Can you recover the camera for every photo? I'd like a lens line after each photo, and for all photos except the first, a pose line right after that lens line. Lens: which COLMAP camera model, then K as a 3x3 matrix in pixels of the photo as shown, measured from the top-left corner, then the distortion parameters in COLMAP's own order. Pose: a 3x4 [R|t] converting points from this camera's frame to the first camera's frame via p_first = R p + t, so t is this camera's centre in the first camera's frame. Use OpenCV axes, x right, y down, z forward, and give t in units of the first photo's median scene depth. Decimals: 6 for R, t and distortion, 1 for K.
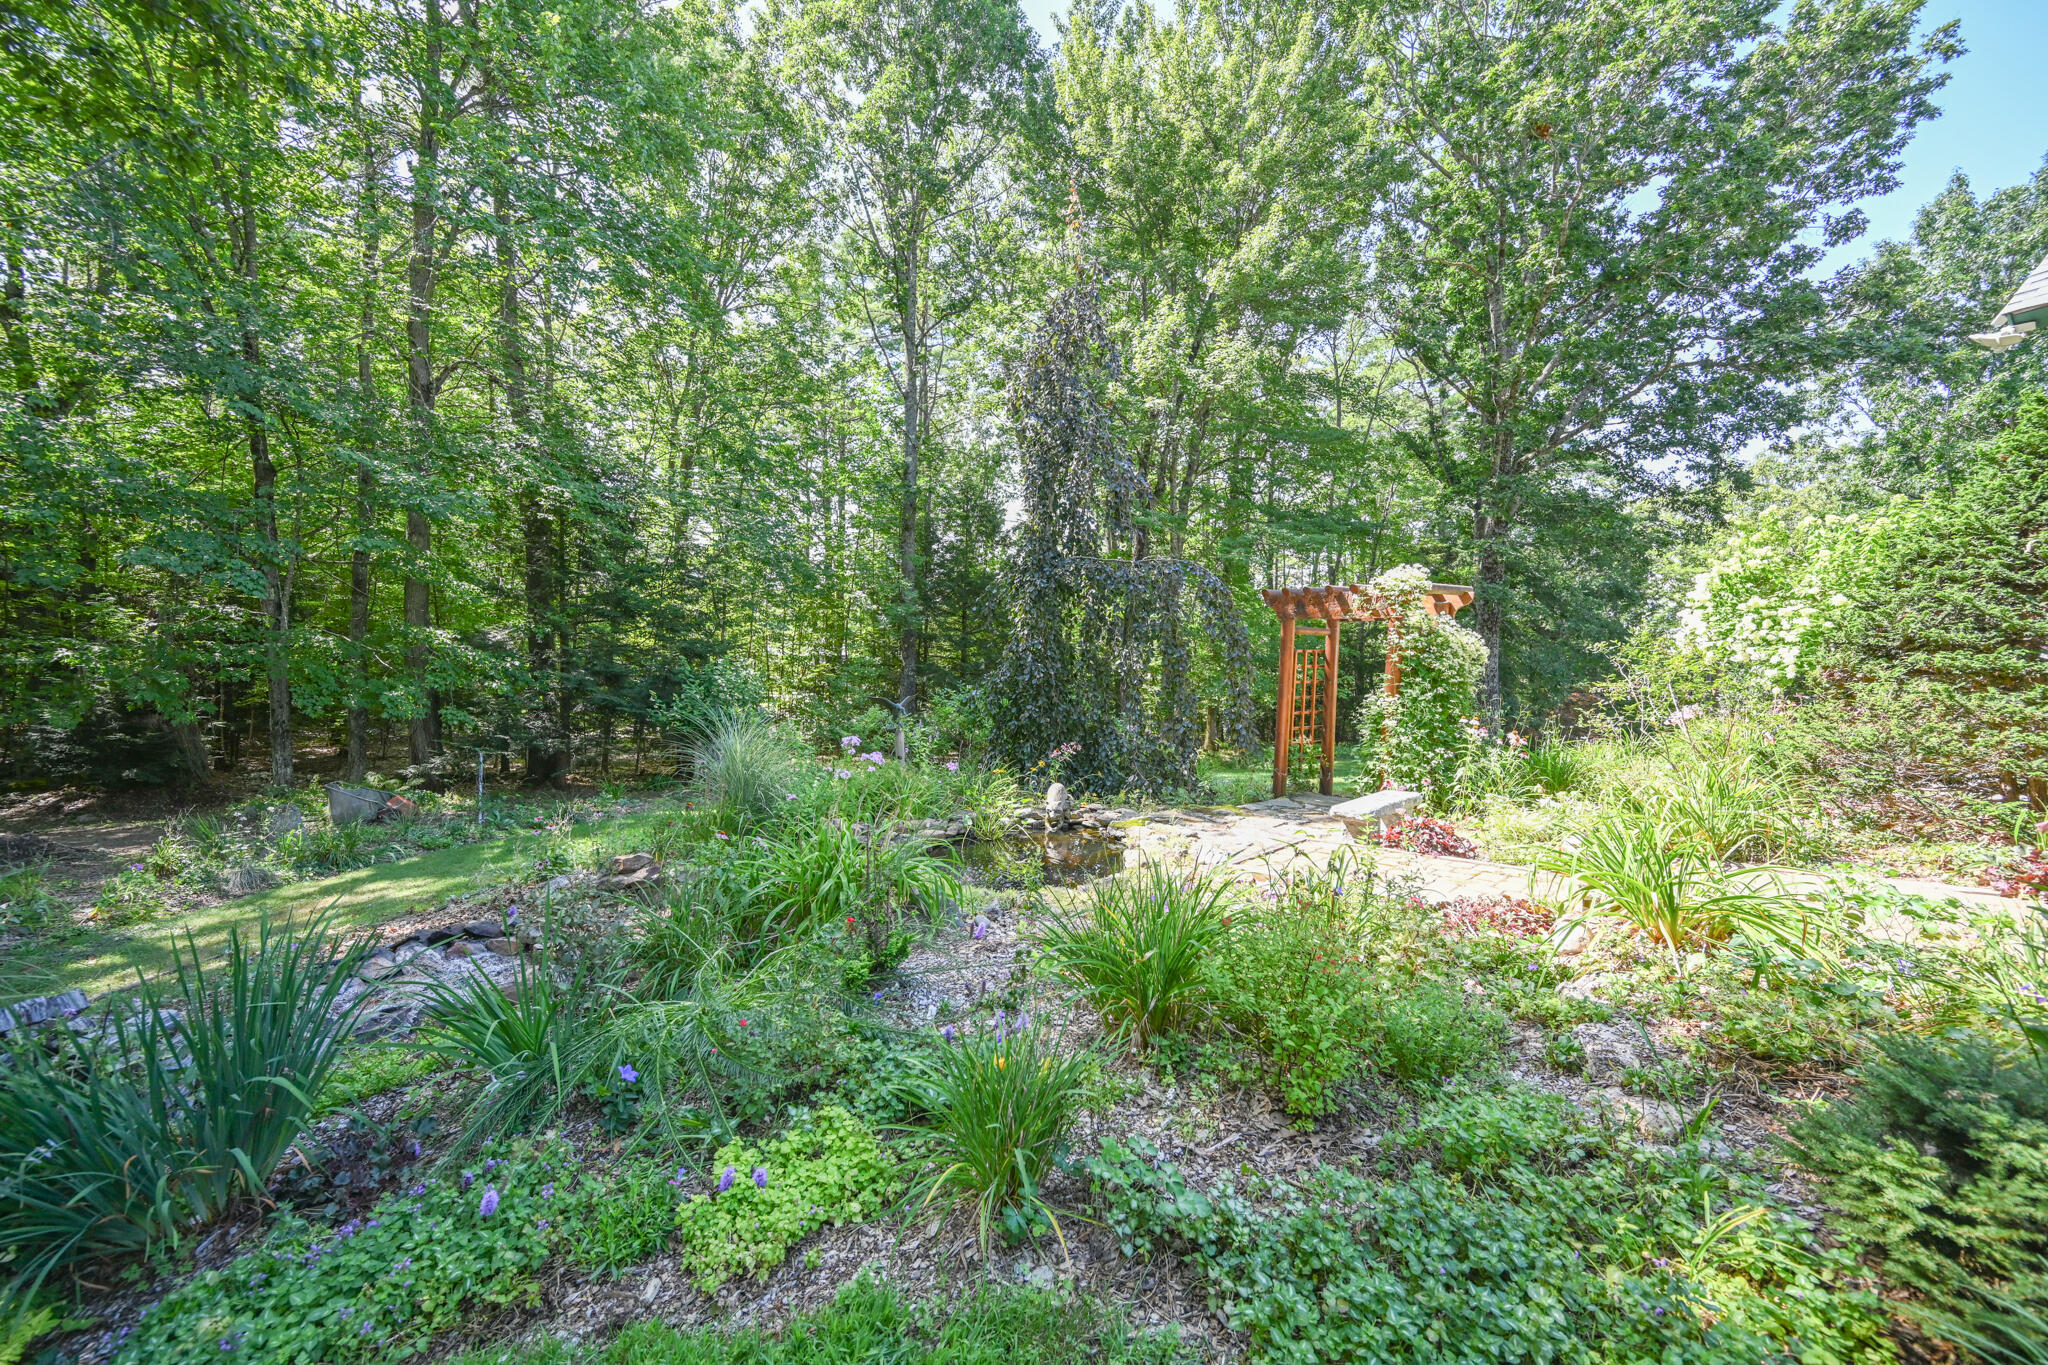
lens RADIAL K [[870.9, 0, 1035.8], [0, 870.9, 640.9], [0, 0, 1]] dist [-0.001446, -0.000161]
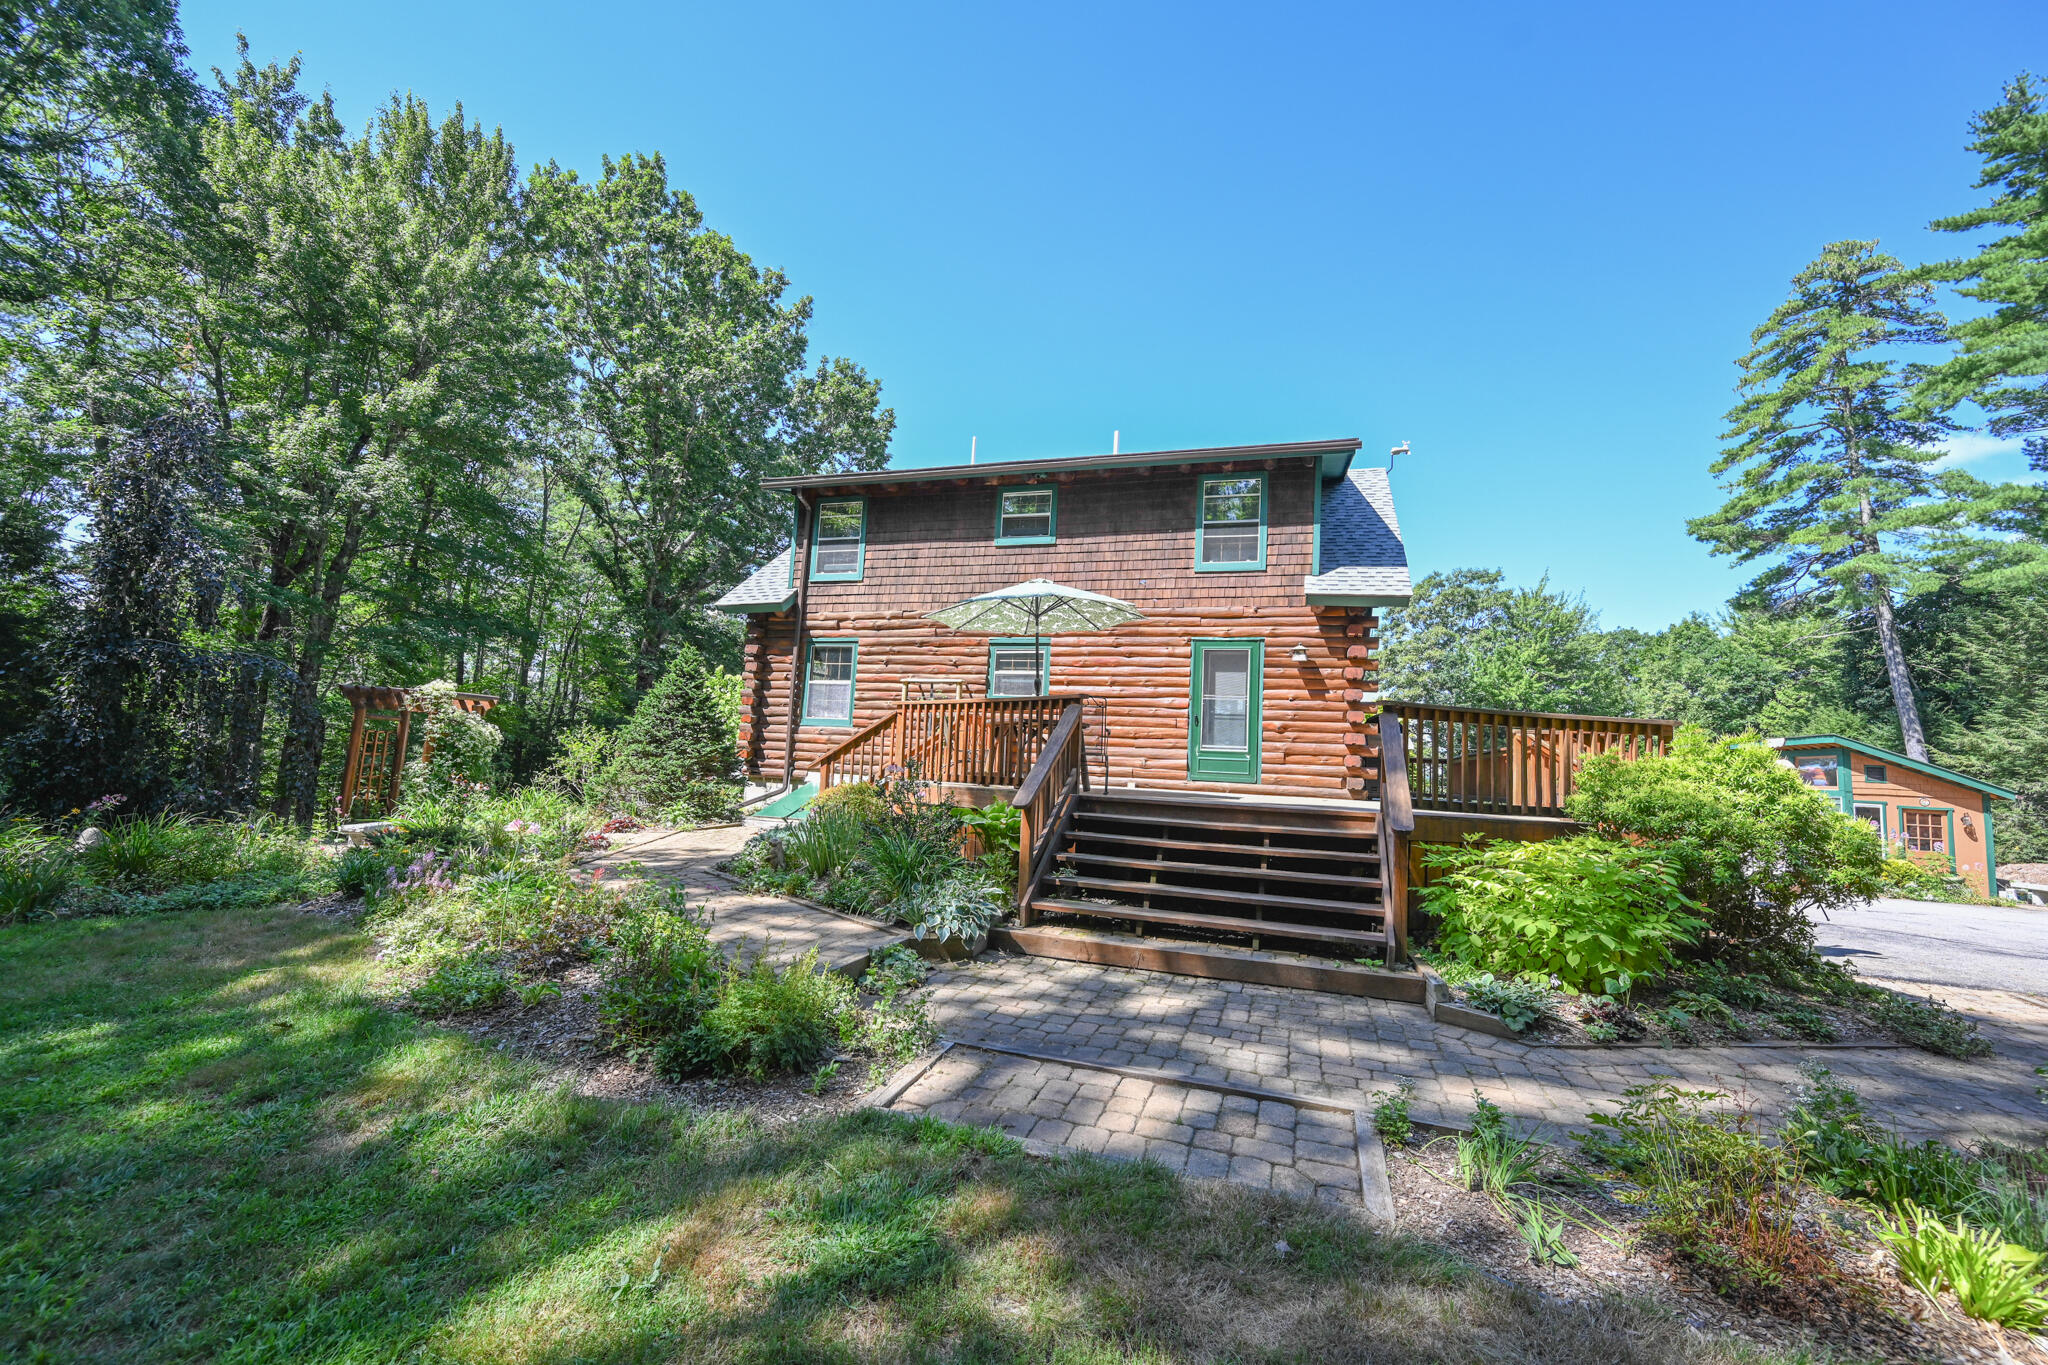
lens RADIAL K [[849.4, 0, 1024.0], [0, 849.4, 682.5], [0, 0, 1]] dist [-0.000934, -0.000351]
pose [[0.670442, 0.104833, 0.734518, 0.002700], [-0.051990, 0.994172, -0.094436, 0.003782], [-0.740138, 0.025126, 0.671985, -0.371704]]
